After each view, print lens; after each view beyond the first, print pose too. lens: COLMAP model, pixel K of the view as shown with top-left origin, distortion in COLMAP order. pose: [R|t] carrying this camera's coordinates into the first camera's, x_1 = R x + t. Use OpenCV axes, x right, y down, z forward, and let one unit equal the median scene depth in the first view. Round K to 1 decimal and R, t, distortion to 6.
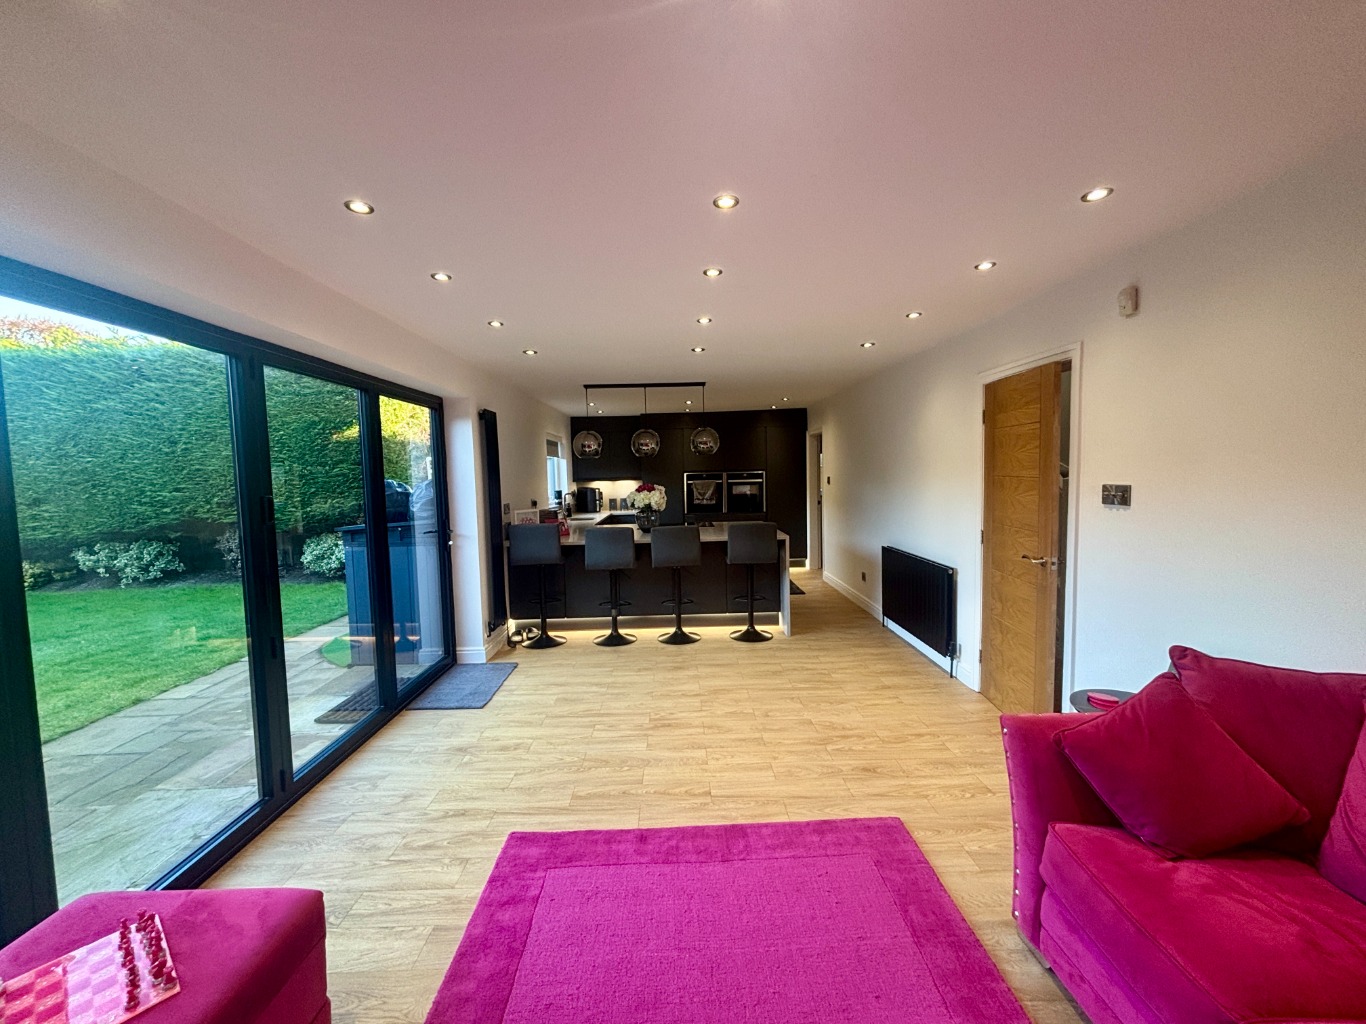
lens RADIAL K [[547.0, 0, 682.2], [0, 547.0, 510.3], [0, 0, 1]] dist [0.004417, 0.000968]
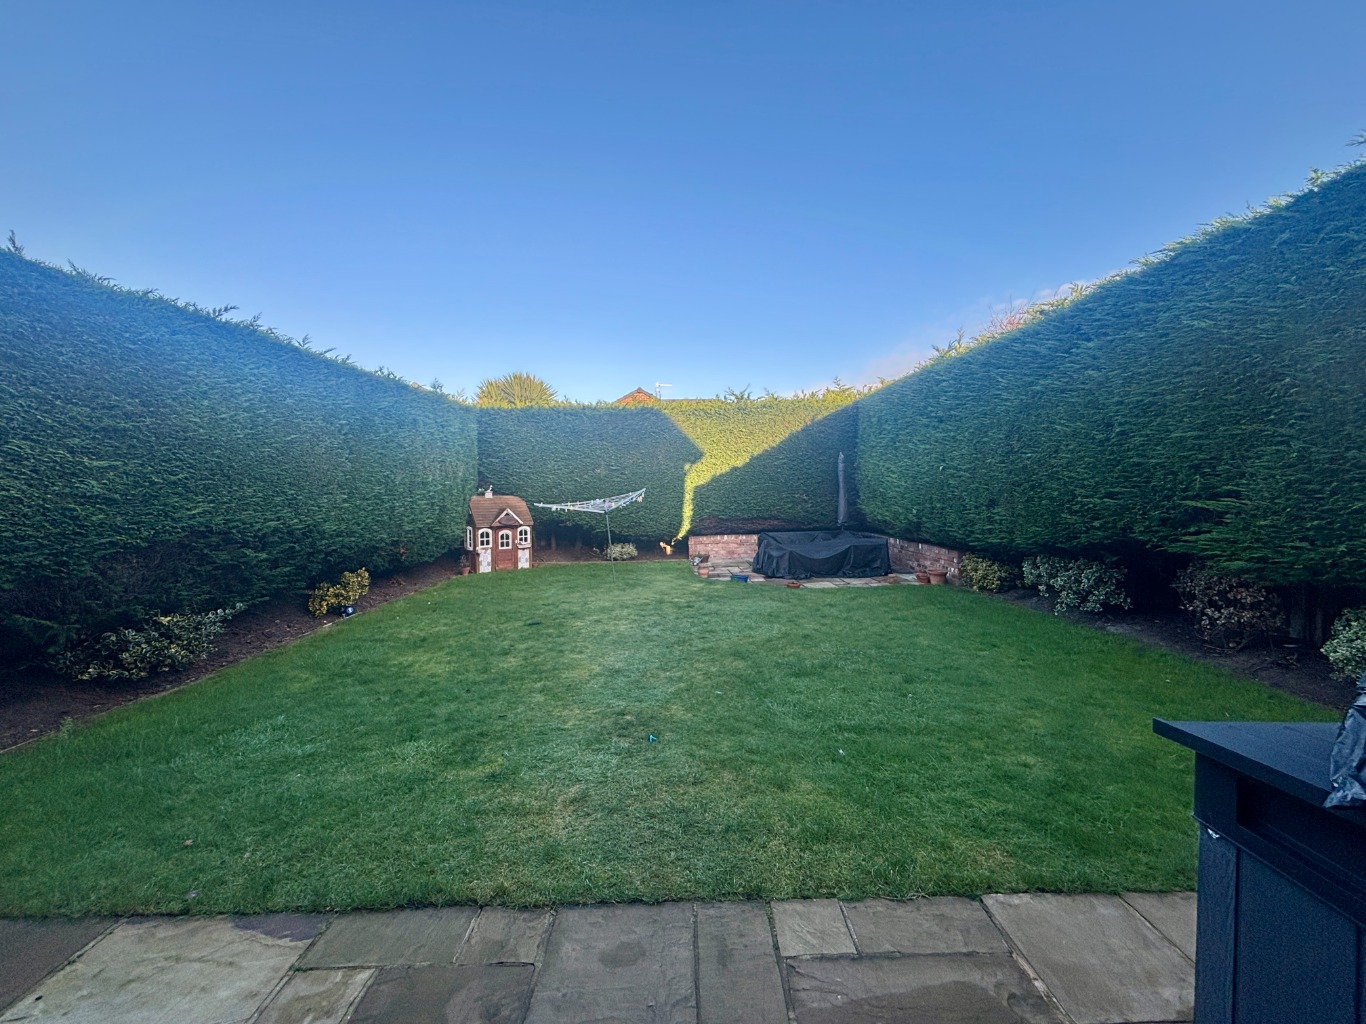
lens RADIAL K [[547.0, 0, 685.8], [0, 547.0, 509.4], [0, 0, 1]] dist [0.004417, 0.000968]
pose [[0.004153, 0.057950, -0.998311, -0.245732], [-0.053001, 0.996929, 0.057649, -0.030812], [0.998586, 0.052672, 0.007211, 0.473359]]
